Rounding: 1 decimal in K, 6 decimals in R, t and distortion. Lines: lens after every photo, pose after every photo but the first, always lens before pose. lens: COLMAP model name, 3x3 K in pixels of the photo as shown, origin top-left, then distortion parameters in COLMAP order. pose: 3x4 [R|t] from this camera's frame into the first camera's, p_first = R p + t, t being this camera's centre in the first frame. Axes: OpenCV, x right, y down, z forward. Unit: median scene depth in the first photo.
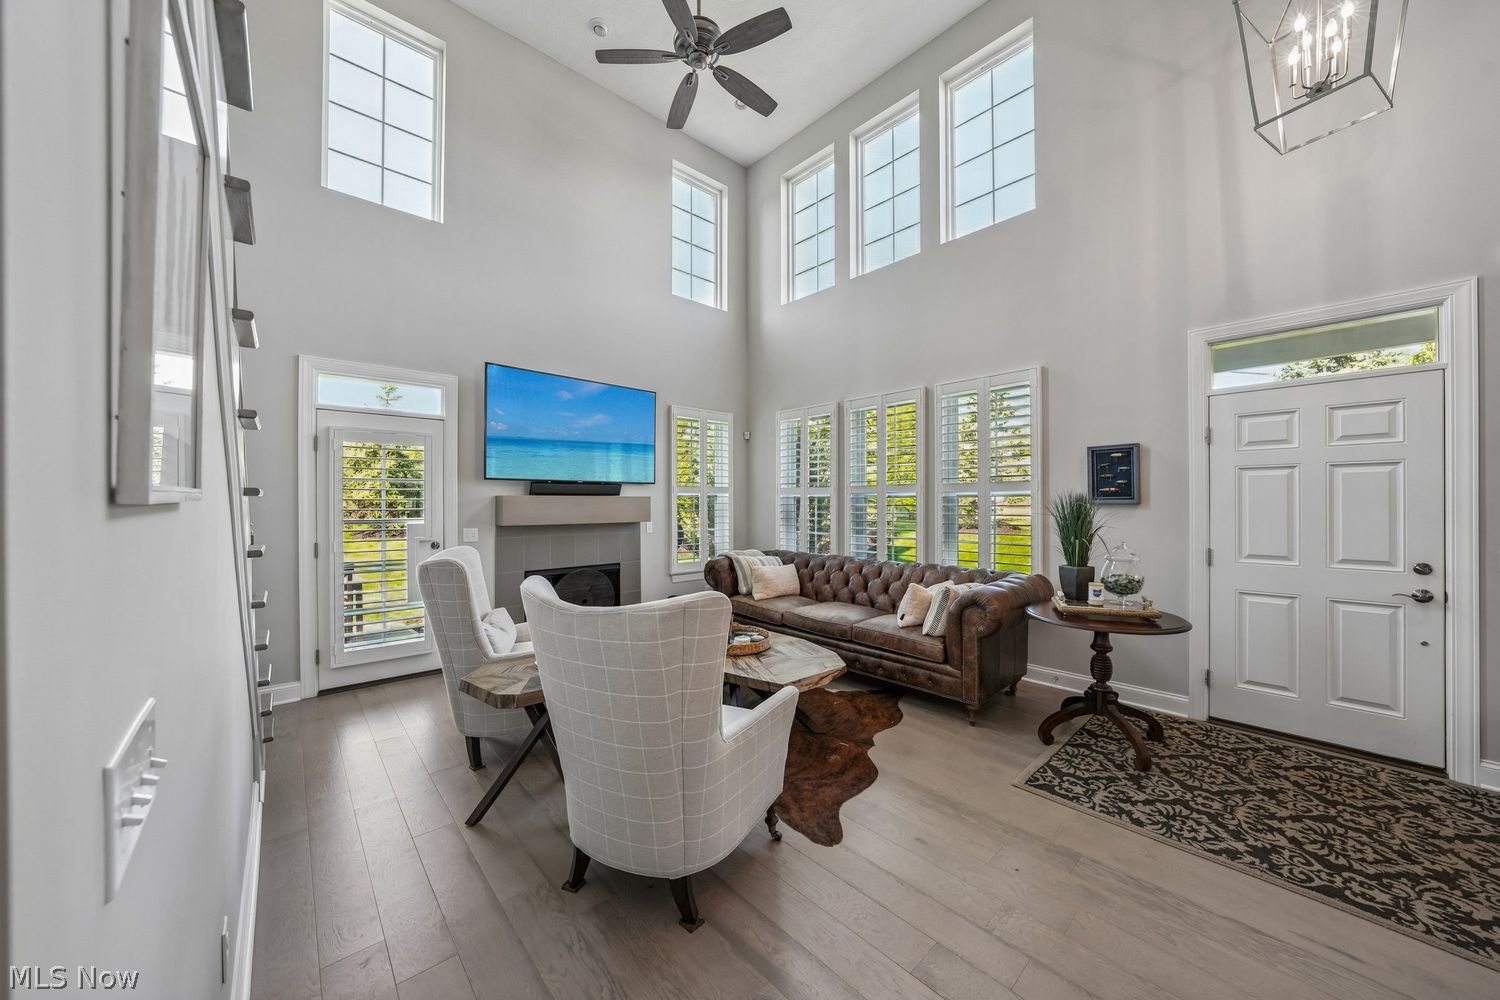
lens RADIAL K [[520.9, 0, 750.0], [0, 520.9, 500.0], [0, 0, 1]] dist [-0.026822, 0.006199]
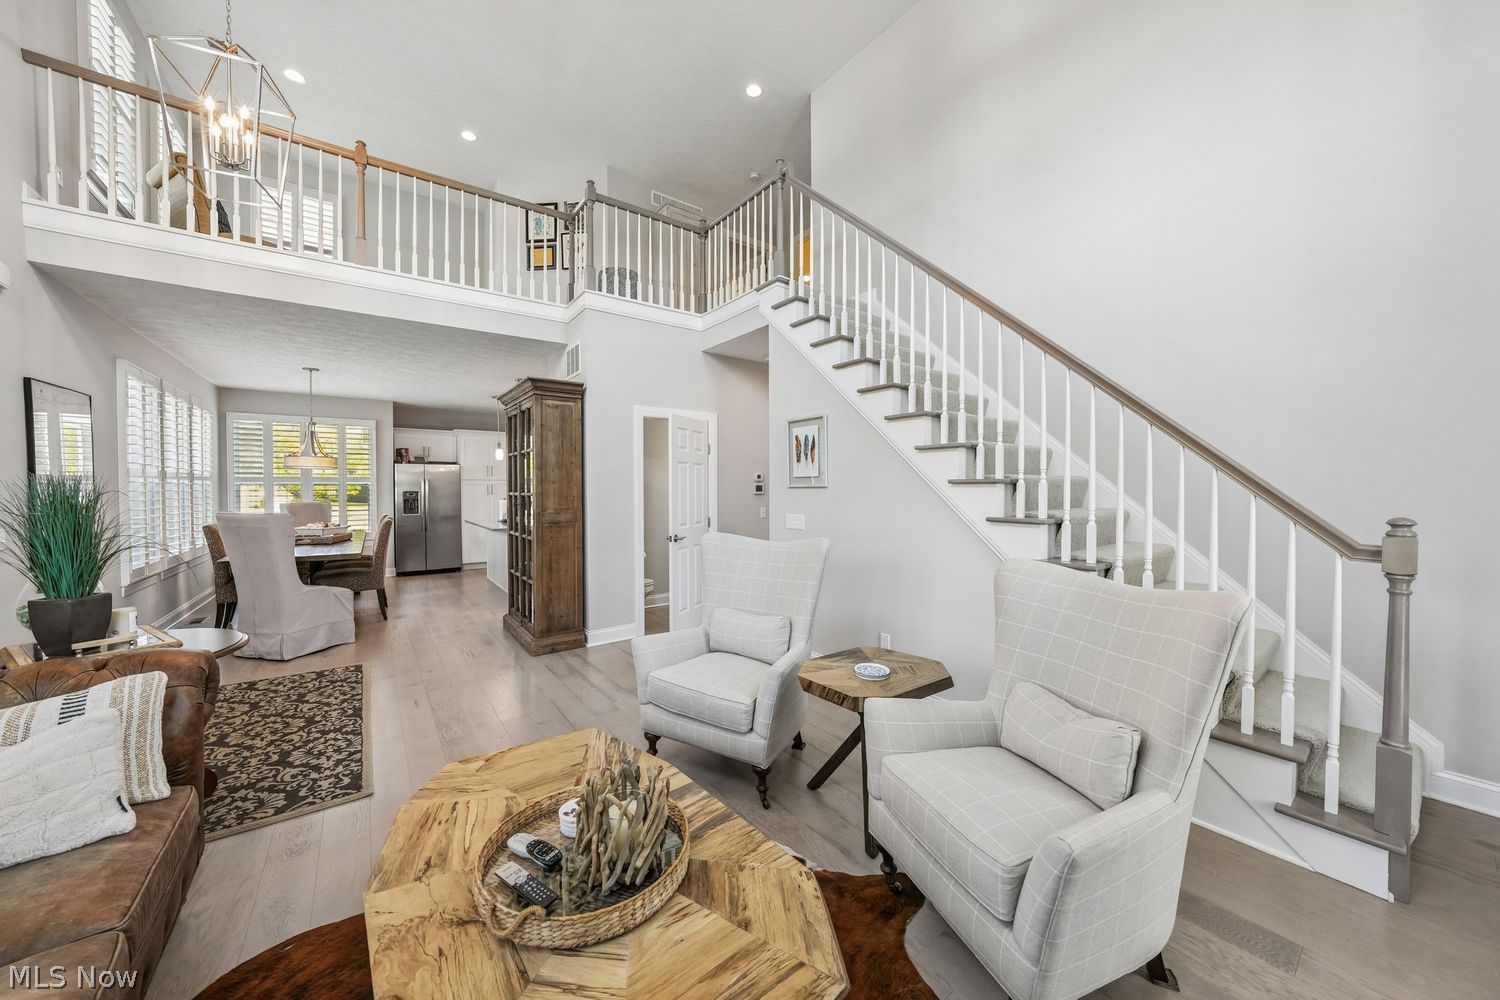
lens RADIAL K [[520.9, 0, 750.0], [0, 520.9, 500.0], [0, 0, 1]] dist [-0.026822, 0.006199]
pose [[-0.995928, 0.005741, 0.089968, -0.221752], [0.007473, 0.999793, 0.018927, 0.017522], [-0.089841, 0.019522, -0.995765, 1.680069]]
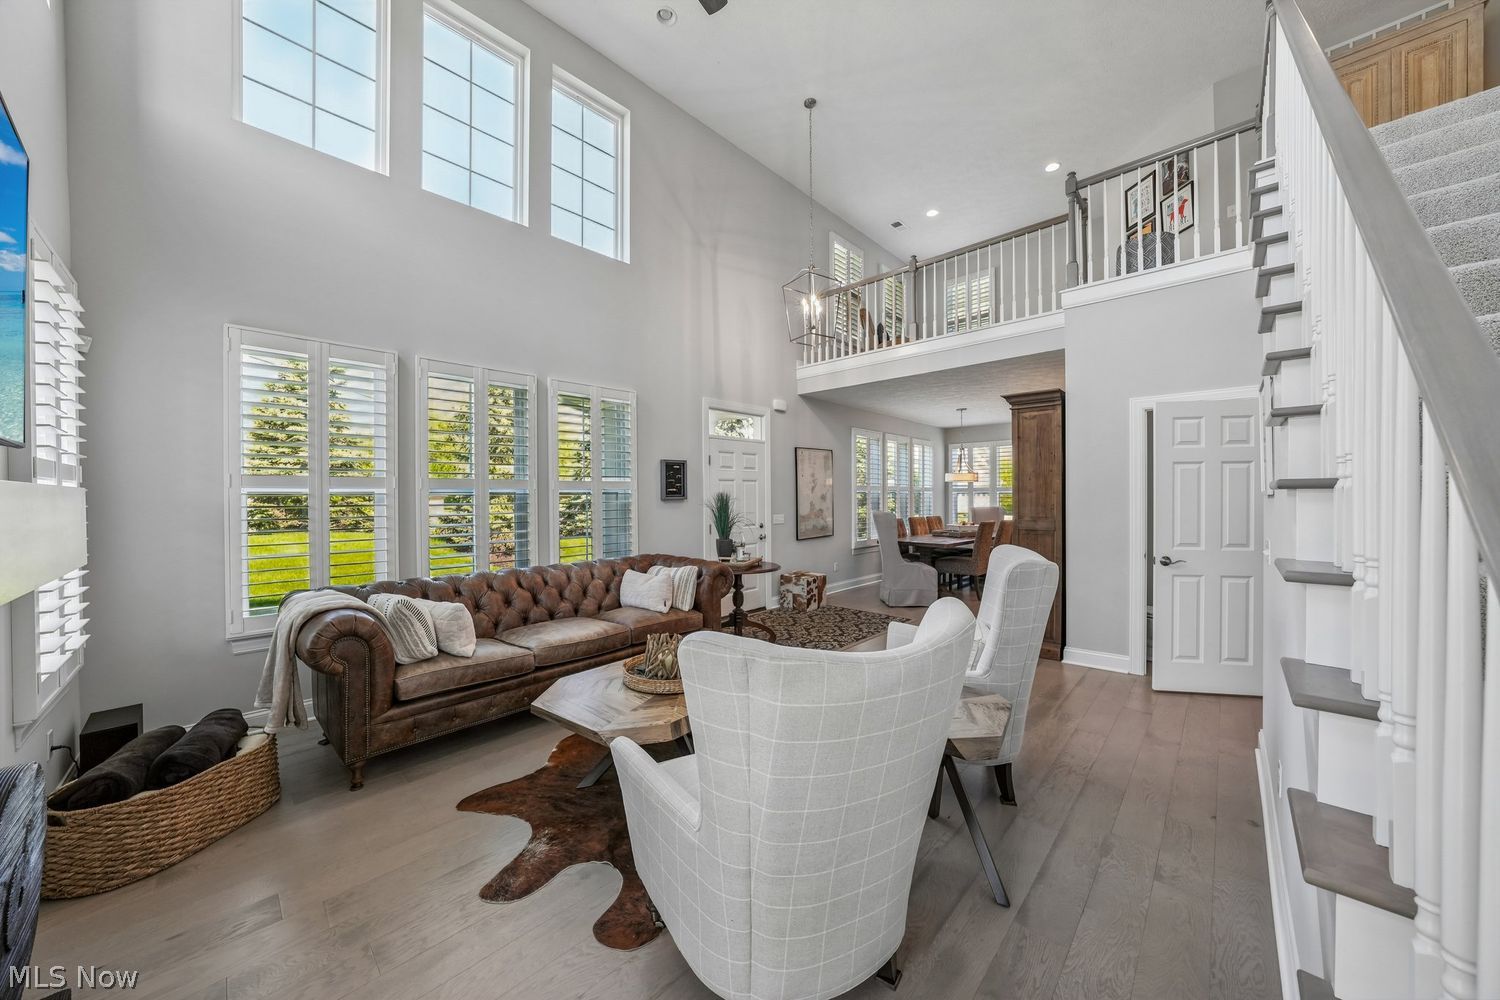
lens RADIAL K [[520.9, 0, 750.0], [0, 520.9, 500.0], [0, 0, 1]] dist [-0.026822, 0.006199]
pose [[-0.080200, -0.002310, 0.996776, -1.044149], [0.007387, 0.999968, 0.002912, 0.006052], [-0.996751, 0.007597, -0.080181, 1.169533]]
